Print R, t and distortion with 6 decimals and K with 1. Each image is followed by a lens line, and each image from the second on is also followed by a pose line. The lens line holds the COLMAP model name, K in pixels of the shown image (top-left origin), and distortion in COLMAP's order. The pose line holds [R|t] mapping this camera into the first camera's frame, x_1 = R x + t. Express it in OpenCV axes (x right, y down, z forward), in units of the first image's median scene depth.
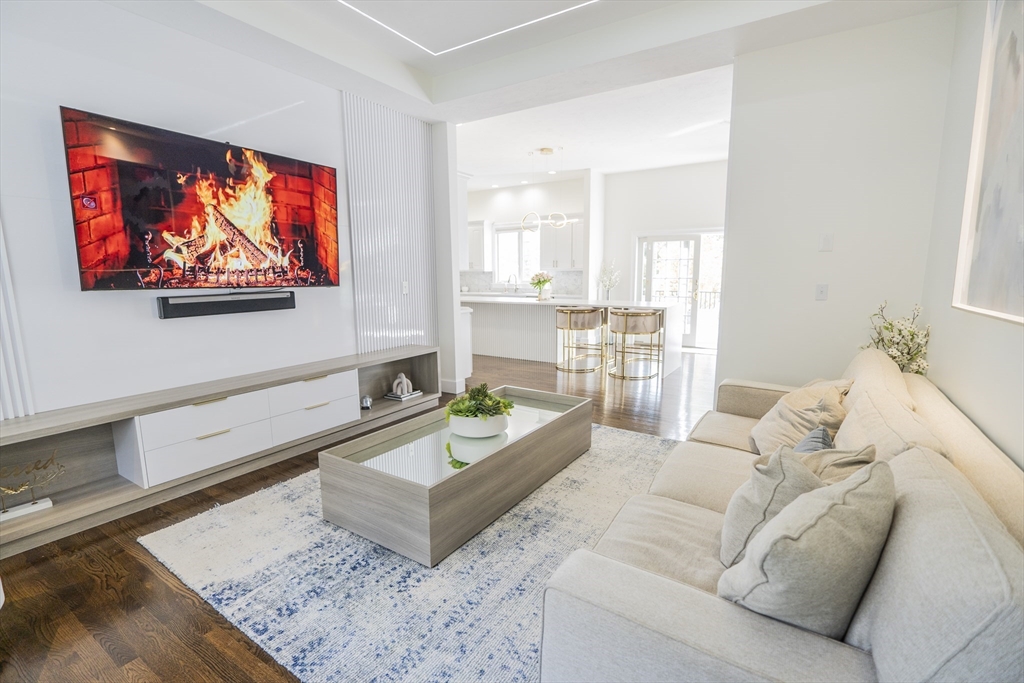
lens RADIAL K [[468.0, 0, 512.0], [0, 468.0, 341.5], [0, 0, 1]] dist [-0.000461, -0.000011]
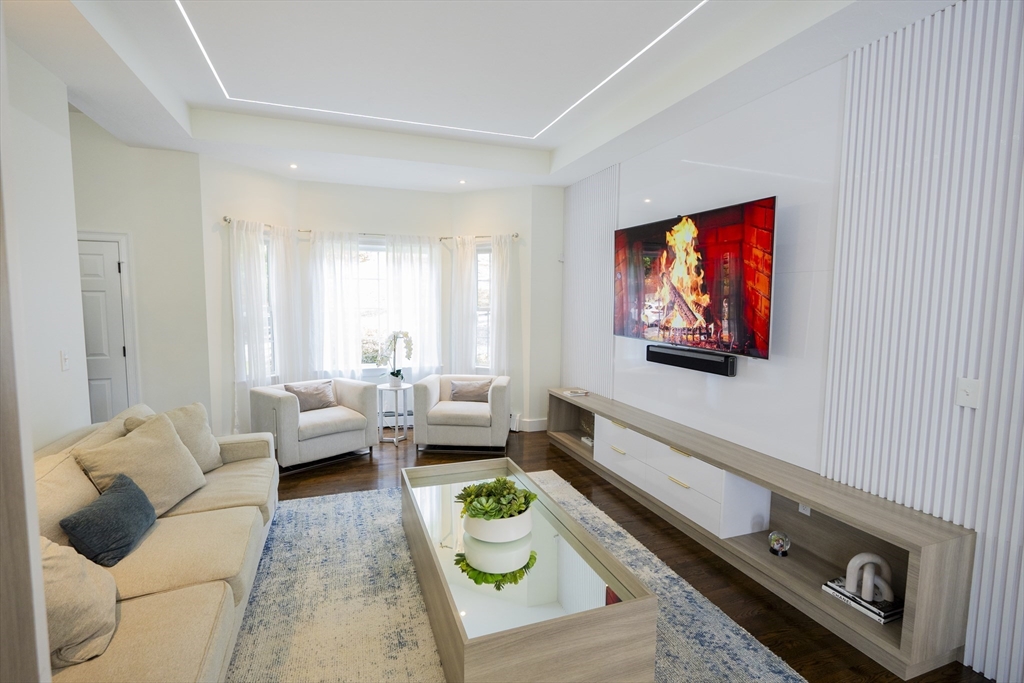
lens RADIAL K [[470.9, 0, 512.0], [0, 470.9, 341.5], [0, 0, 1]] dist [-0.016715, 0.000852]
pose [[-0.601902, 0.075671, -0.794977, 0.487409], [-0.119965, 0.975635, 0.183696, -0.260934], [0.789508, 0.205936, -0.578159, 1.252901]]
